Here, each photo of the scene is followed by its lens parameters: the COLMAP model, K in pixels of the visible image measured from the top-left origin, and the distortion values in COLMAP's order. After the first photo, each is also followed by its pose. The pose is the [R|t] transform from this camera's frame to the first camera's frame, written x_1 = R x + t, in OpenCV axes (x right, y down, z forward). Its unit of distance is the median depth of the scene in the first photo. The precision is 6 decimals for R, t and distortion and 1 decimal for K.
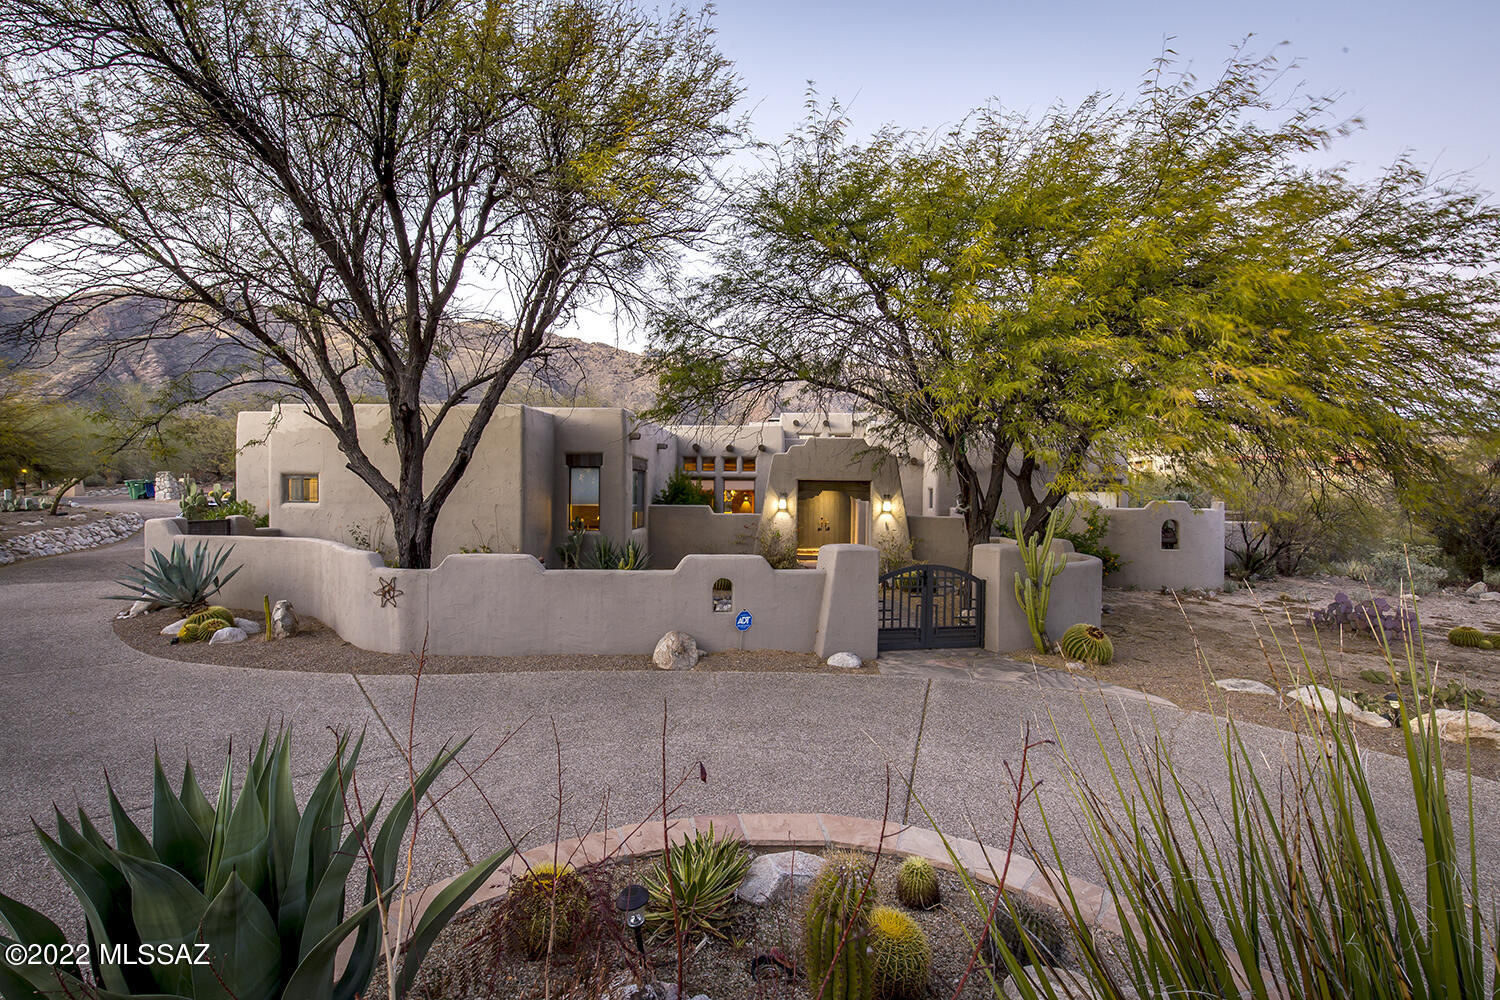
lens RADIAL K [[682.5, 0, 750.0], [0, 682.5, 500.0], [0, 0, 1]] dist [0.004323, 0.000309]
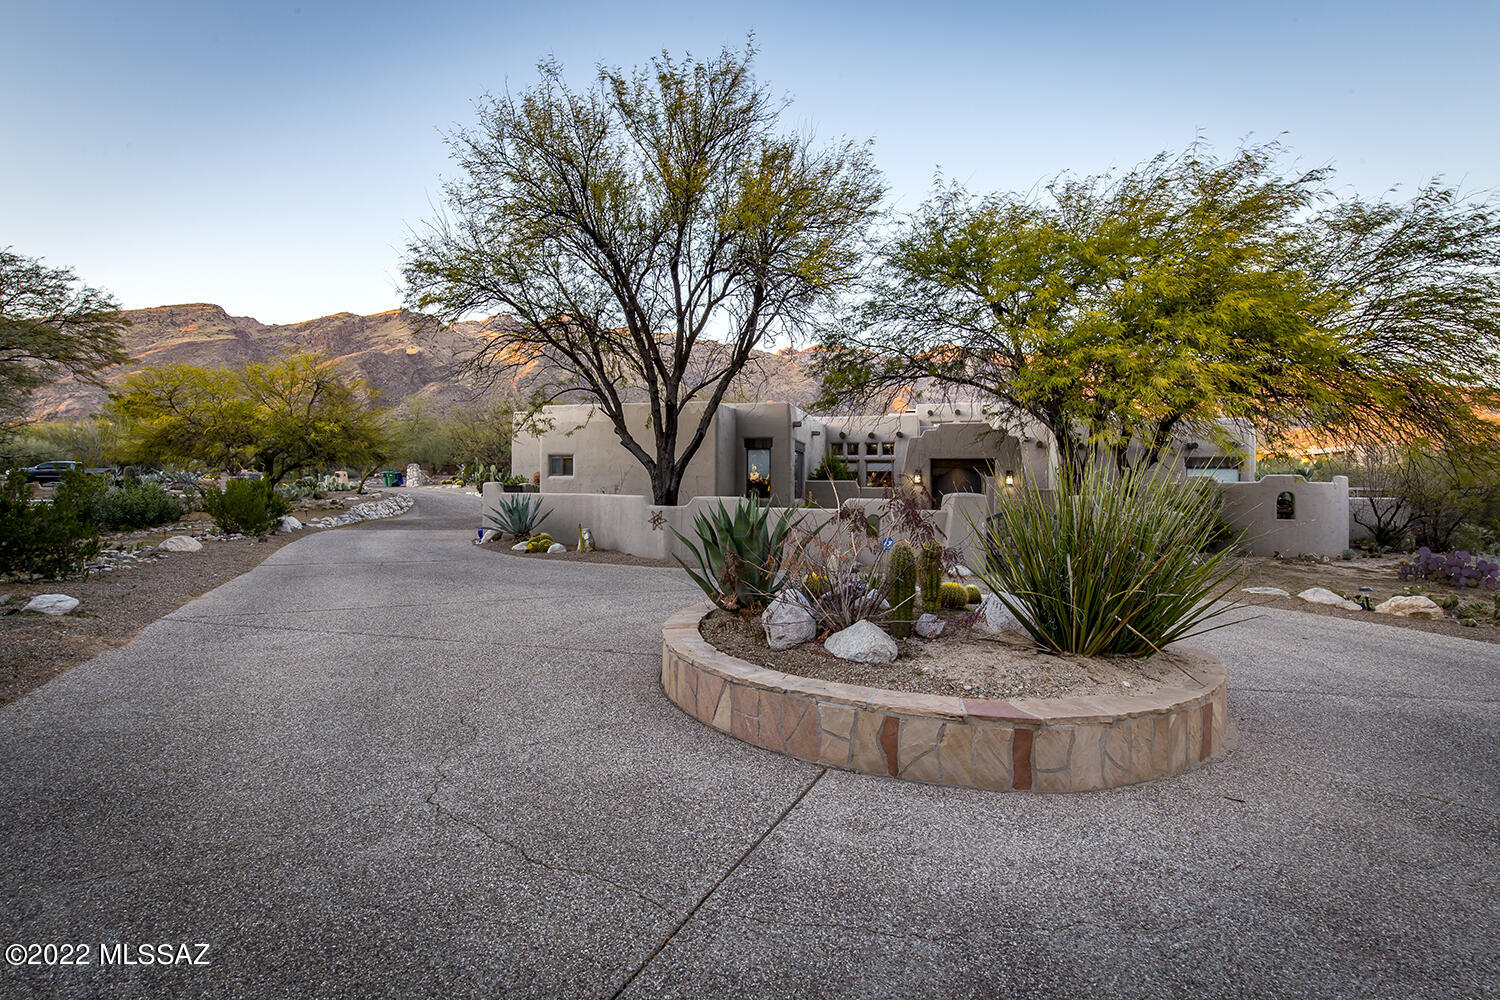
lens RADIAL K [[690.0, 0, 747.0], [0, 690.0, 474.1], [0, 0, 1]] dist [0.006166, 0.000451]
pose [[0.980385, -0.004589, -0.197039, -0.010589], [-0.002291, 0.999396, -0.034673, 0.057393], [0.197079, 0.034445, 0.979782, -0.353765]]
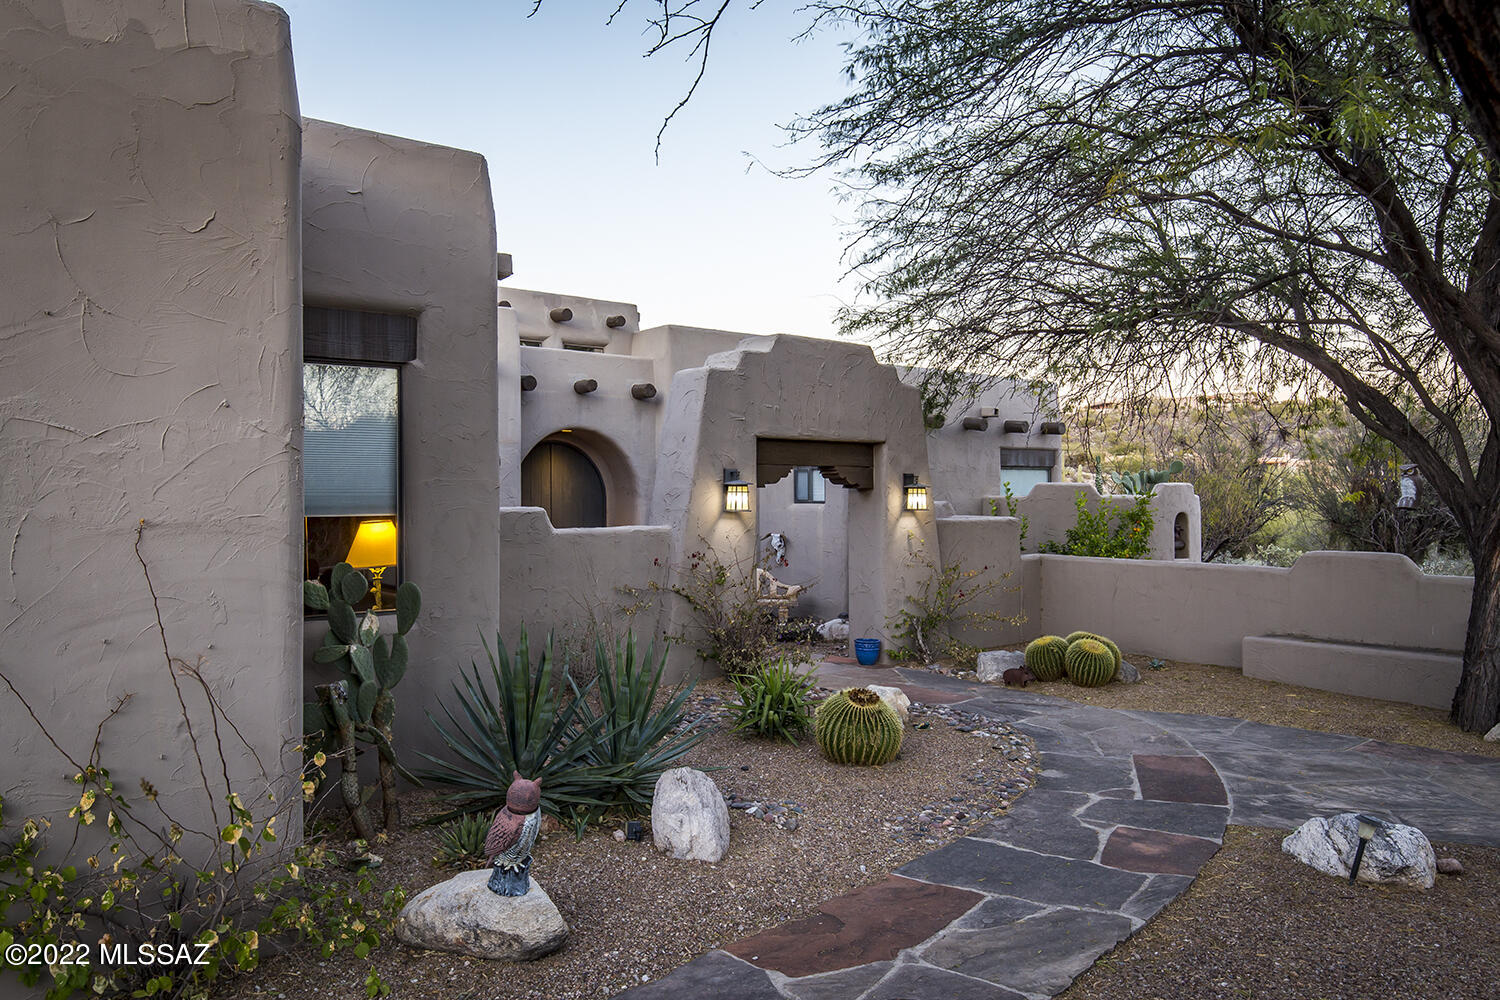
lens RADIAL K [[1074.1, 0, 750.0], [0, 1074.1, 500.0], [0, 0, 1]] dist [-0.000259, -0.001469]
pose [[0.709409, -0.016528, 0.704603, -0.521213], [0.011819, 0.999863, 0.011554, -0.000025], [-0.704698, 0.000131, 0.709507, 0.809586]]
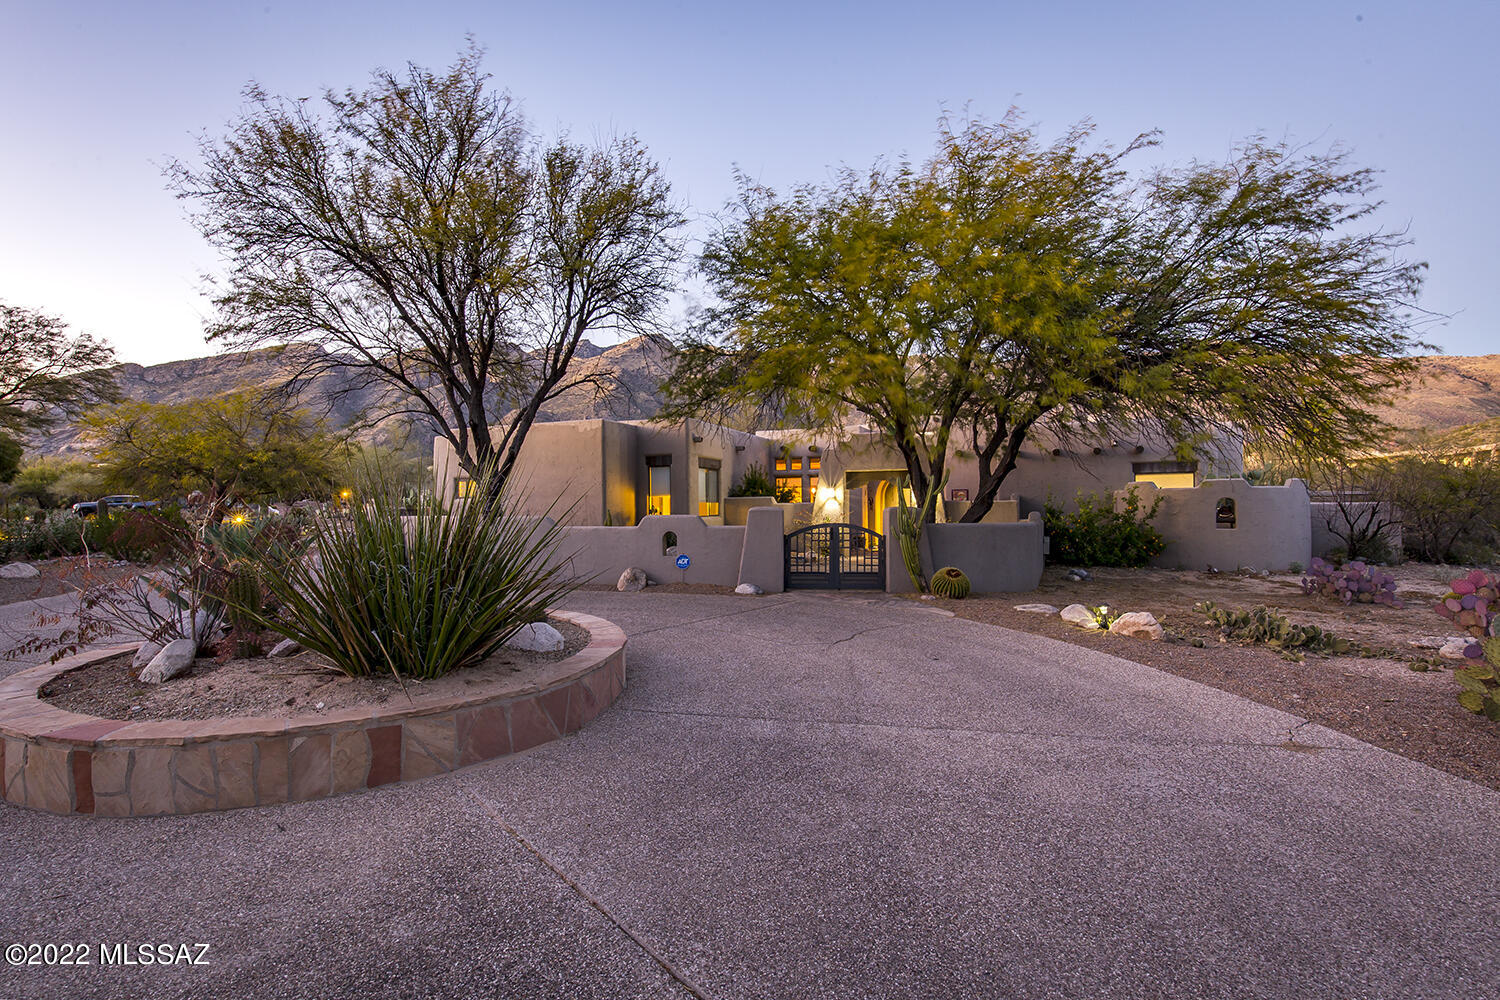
lens RADIAL K [[707.2, 0, 750.0], [0, 707.2, 500.0], [0, 0, 1]] dist [0.011074, 0.000356]
pose [[0.950873, -0.024991, -0.308571, 0.404188], [0.017960, 0.999511, -0.025605, 0.064942], [0.309060, 0.018806, 0.950857, -0.233725]]
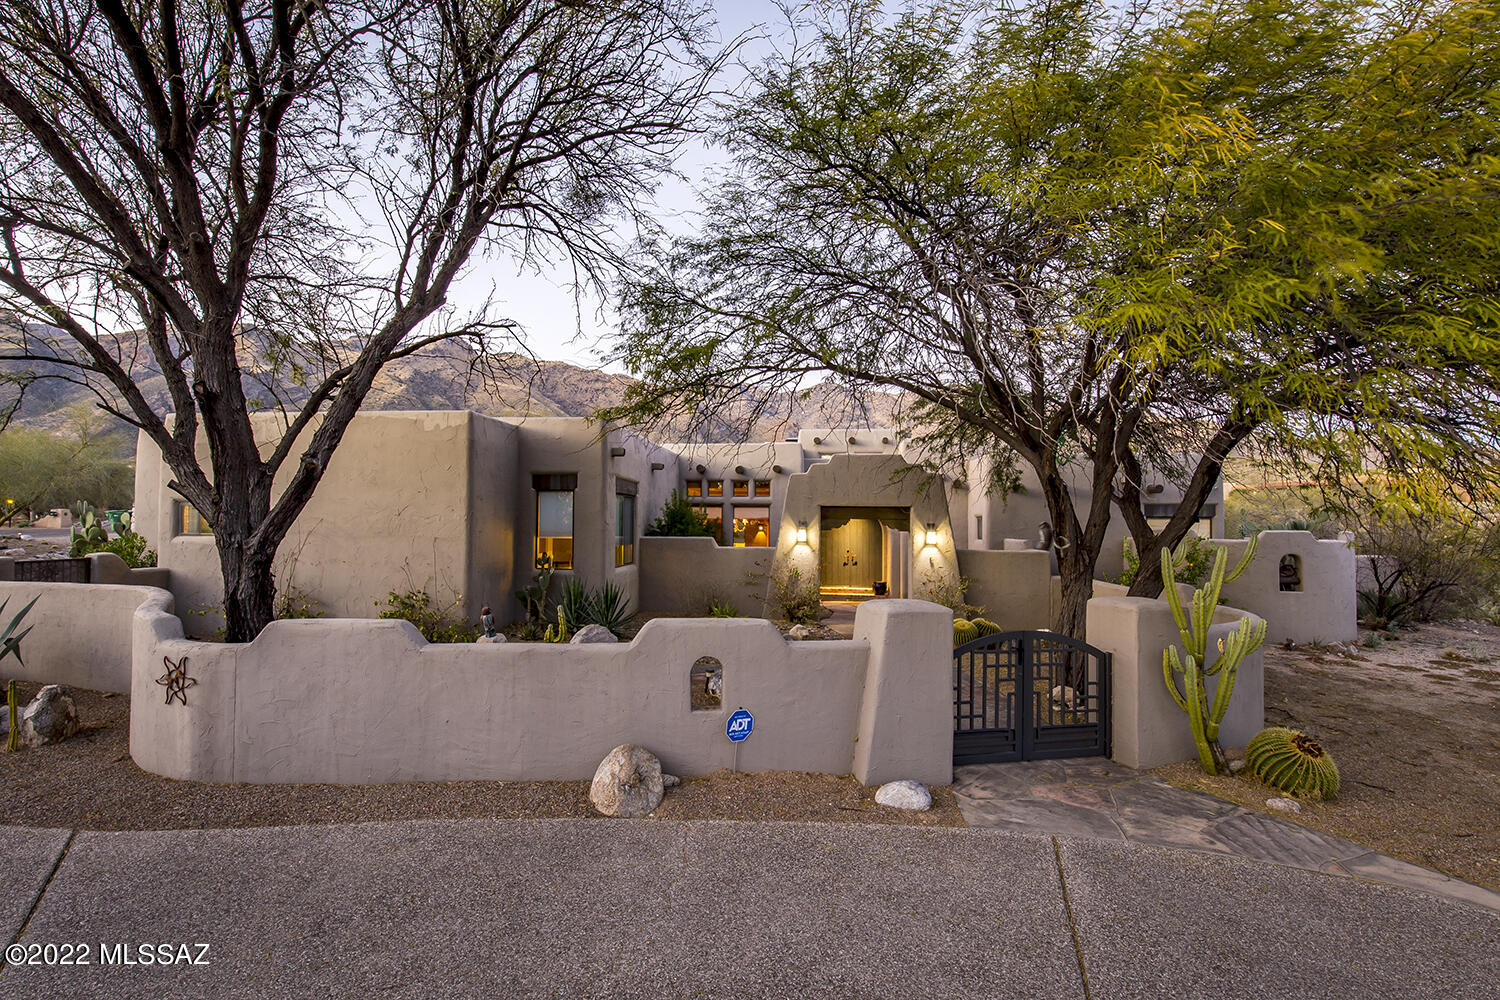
lens RADIAL K [[682.5, 0, 750.0], [0, 682.5, 500.0], [0, 0, 1]] dist [0.004323, 0.000309]
pose [[0.999571, -0.003820, -0.029050, 0.013736], [0.002577, 0.999084, -0.042712, -0.002334], [0.029186, 0.042619, 0.998665, 0.259853]]
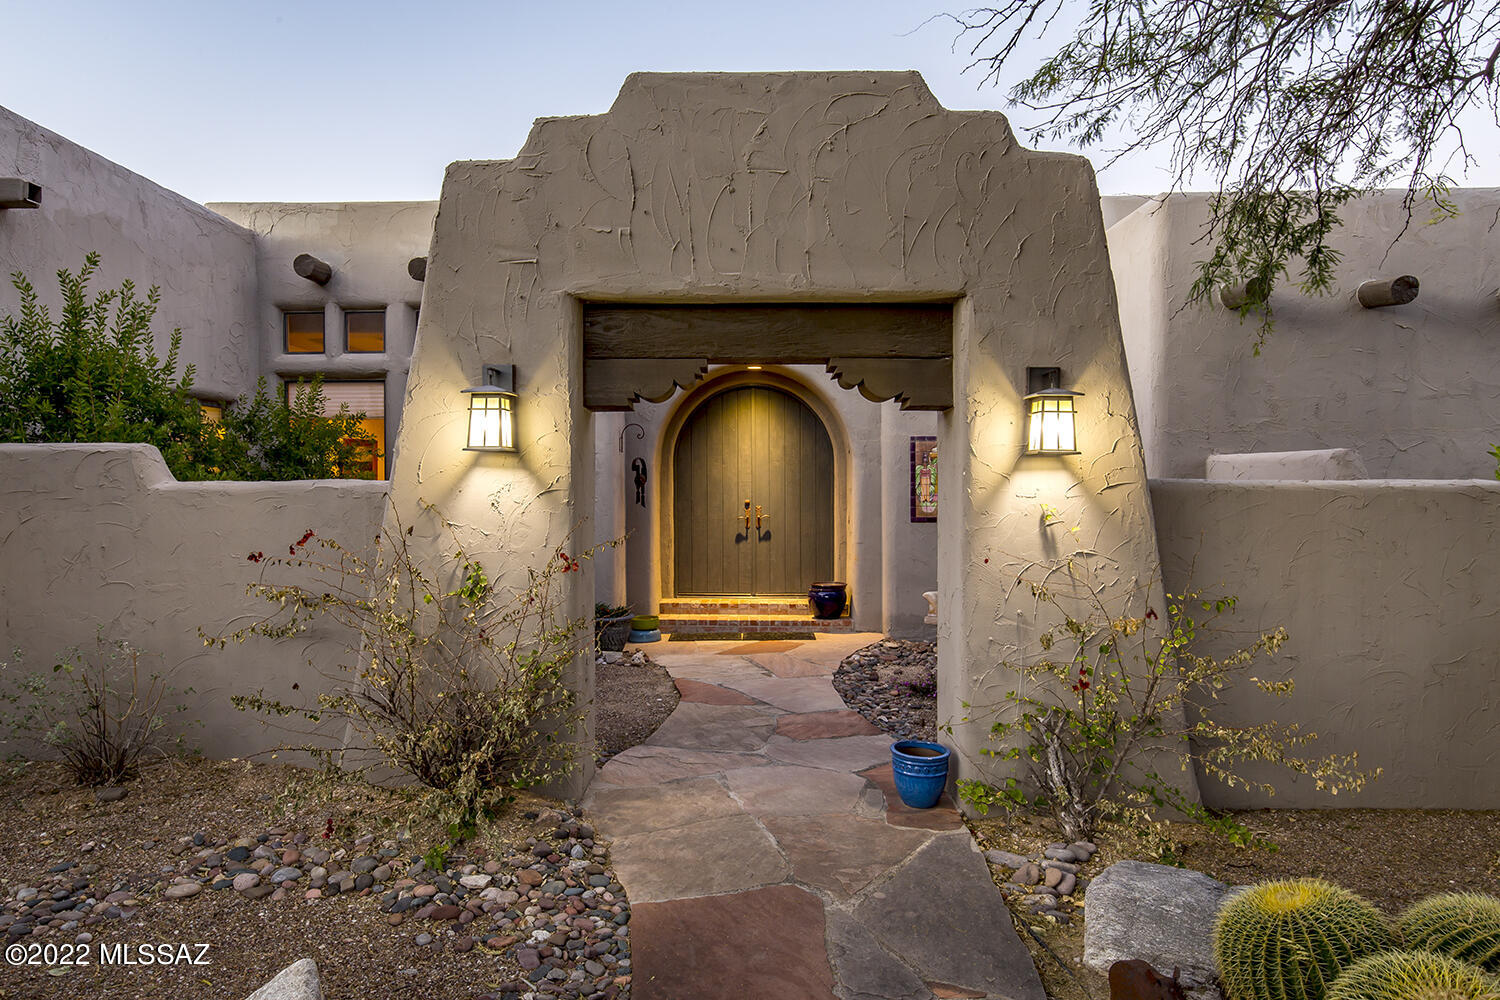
lens RADIAL K [[900.6, 0, 750.0], [0, 900.6, 500.0], [0, 0, 1]] dist [0.002064, 0.000279]
pose [[0.997316, -0.013951, 0.071874, 0.142891], [0.012884, 0.999800, 0.015284, 0.033521], [-0.072073, -0.014317, 0.997297, 1.071471]]
